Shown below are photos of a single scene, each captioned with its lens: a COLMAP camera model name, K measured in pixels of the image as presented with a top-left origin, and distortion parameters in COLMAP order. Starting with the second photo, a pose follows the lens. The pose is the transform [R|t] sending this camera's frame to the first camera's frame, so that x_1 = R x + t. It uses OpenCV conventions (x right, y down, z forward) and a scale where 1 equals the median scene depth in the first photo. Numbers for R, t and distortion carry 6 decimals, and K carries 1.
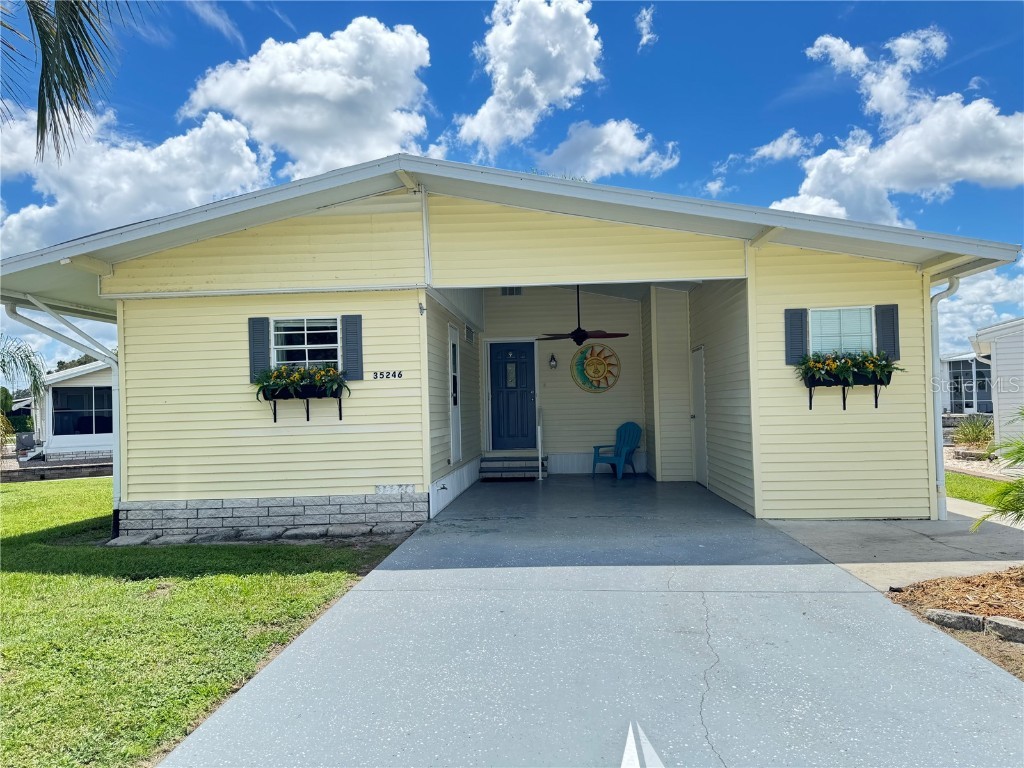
lens RADIAL K [[731.1, 0, 511.4], [0, 731.1, 389.9], [0, 0, 1]] dist [0.053230, -0.058450]
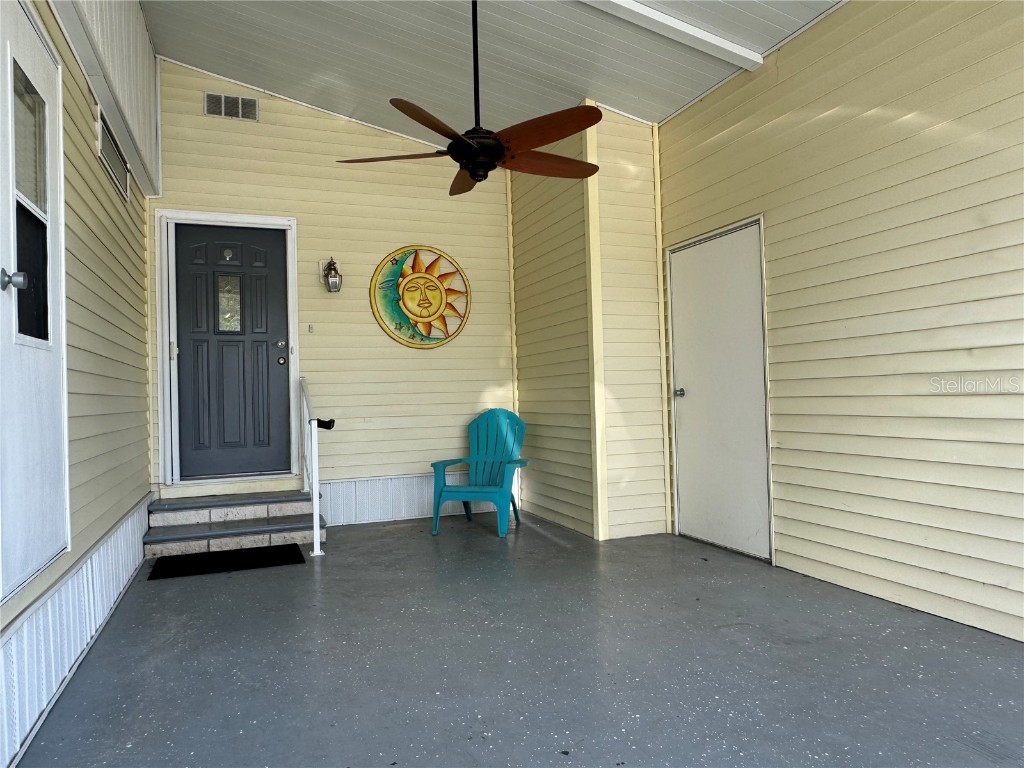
lens RADIAL K [[689.3, 0, 508.1], [0, 689.3, 385.5], [0, 0, 1]] dist [-0.013224, 0.025659]
pose [[0.901168, 0.007881, 0.433399, -0.048837], [-0.003646, 0.999937, -0.010602, 0.056085], [-0.433455, 0.007974, 0.901140, 0.989100]]
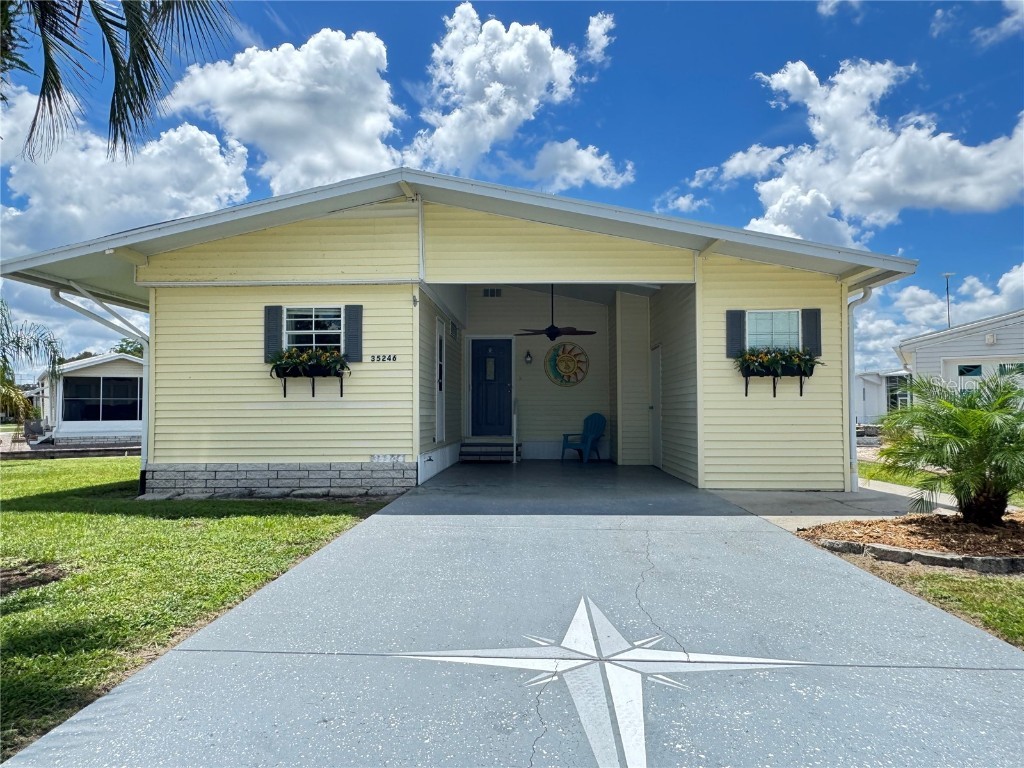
lens RADIAL K [[689.3, 0, 507.7], [0, 689.3, 382.0], [0, 0, 1]] dist [-0.013224, 0.025659]
pose [[0.999319, 0.023712, 0.028273, -0.005632], [-0.023179, 0.999550, -0.019036, 0.033033], [-0.028711, 0.018368, 0.999419, -0.082464]]
